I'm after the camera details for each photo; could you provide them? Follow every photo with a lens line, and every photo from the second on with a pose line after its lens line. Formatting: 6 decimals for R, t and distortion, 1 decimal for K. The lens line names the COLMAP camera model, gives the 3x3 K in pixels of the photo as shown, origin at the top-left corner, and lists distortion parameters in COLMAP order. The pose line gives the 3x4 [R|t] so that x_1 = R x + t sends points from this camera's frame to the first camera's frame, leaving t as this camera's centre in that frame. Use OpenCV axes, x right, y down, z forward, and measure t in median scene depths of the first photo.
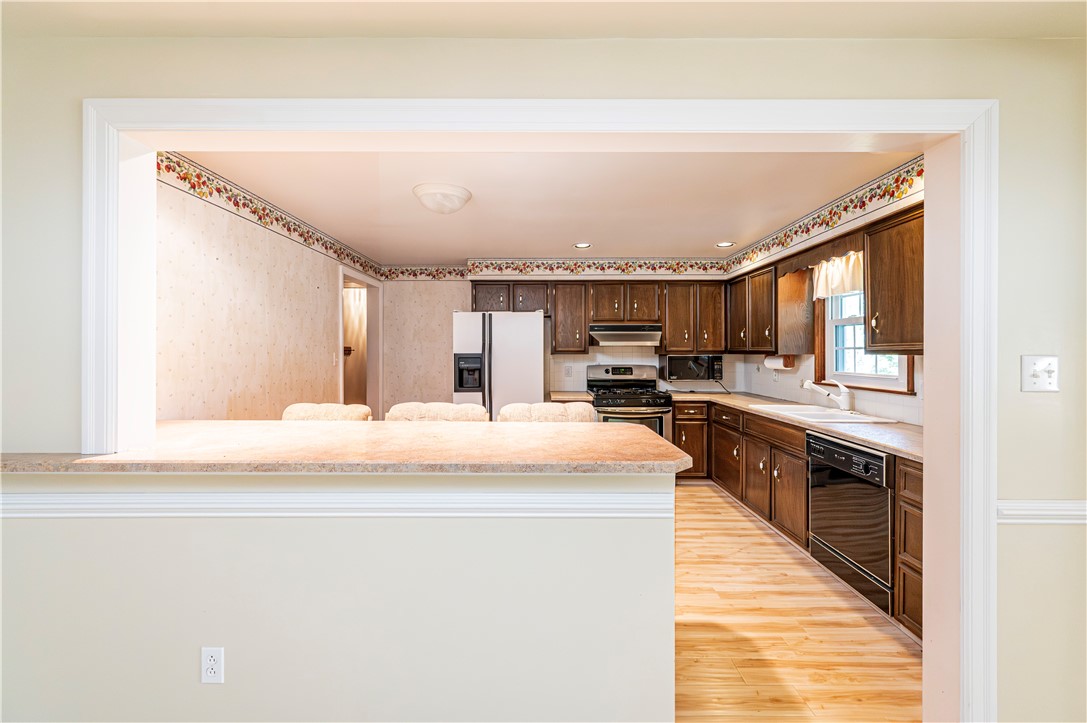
lens RADIAL K [[431.0, 0, 546.5], [0, 431.0, 352.3], [0, 0, 1]] dist [-0.000456, -0.000089]
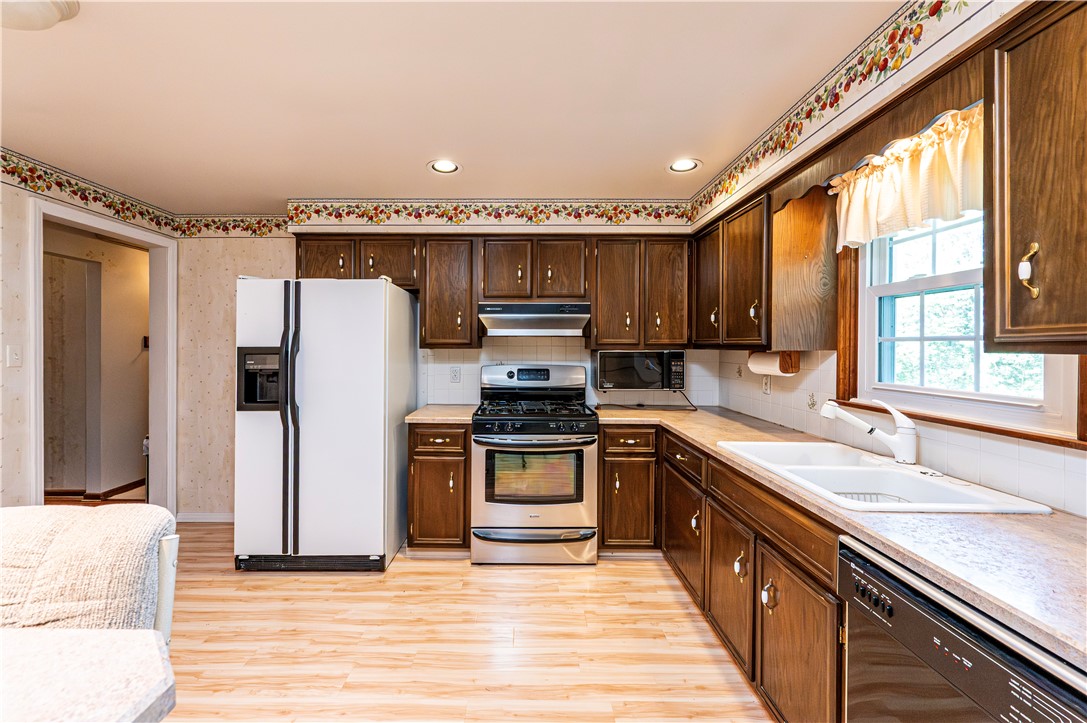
lens RADIAL K [[448.4, 0, 526.2], [0, 448.4, 349.6], [0, 0, 1]] dist [0.001823, 0.000056]
pose [[0.999979, 0.003907, -0.005107, 0.201690], [-0.003870, 0.999966, 0.007225, 0.000544], [0.005136, -0.007205, 0.999961, 0.378039]]
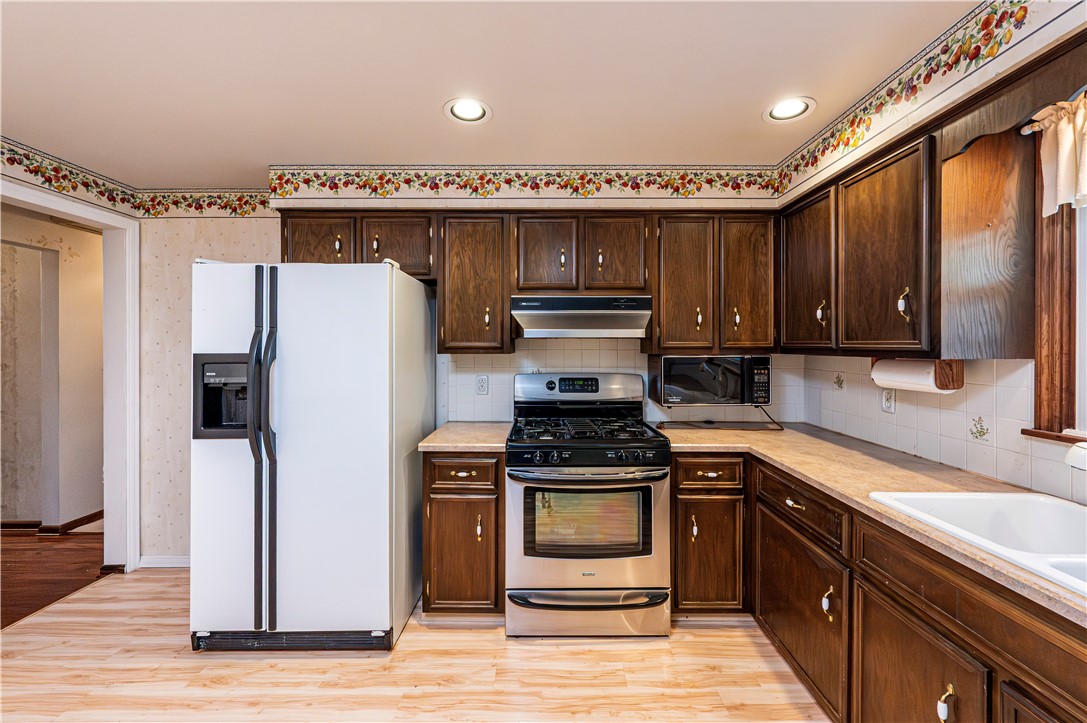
lens RADIAL K [[440.4, 0, 548.6], [0, 440.4, 347.3], [0, 0, 1]] dist [-0.002778, -0.000210]
pose [[0.999993, 0.000397, 0.003632, 0.164437], [-0.000417, 0.999984, 0.005649, -0.007390], [-0.003630, -0.005650, 0.999977, 0.546819]]
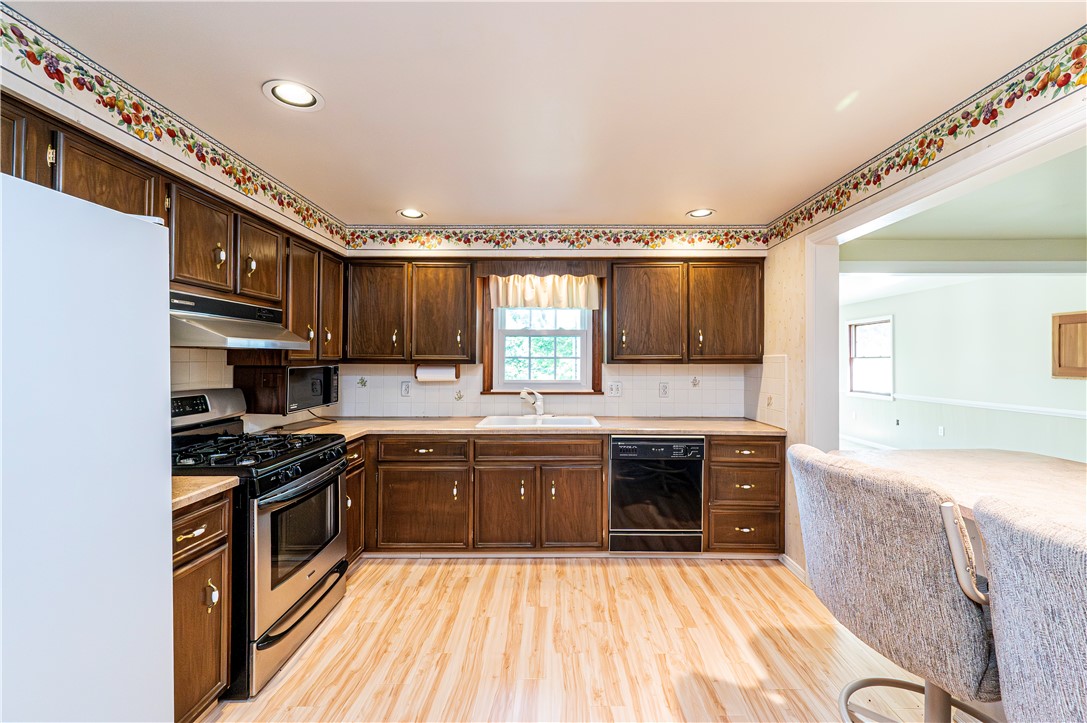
lens RADIAL K [[433.0, 0, 546.9], [0, 433.0, 357.5], [0, 0, 1]] dist [0.000464, -0.000130]
pose [[0.010776, 0.004544, 0.999932, -0.312525], [-0.003377, 0.999984, -0.004508, -0.004522], [-0.999936, -0.003328, 0.010791, 0.763039]]
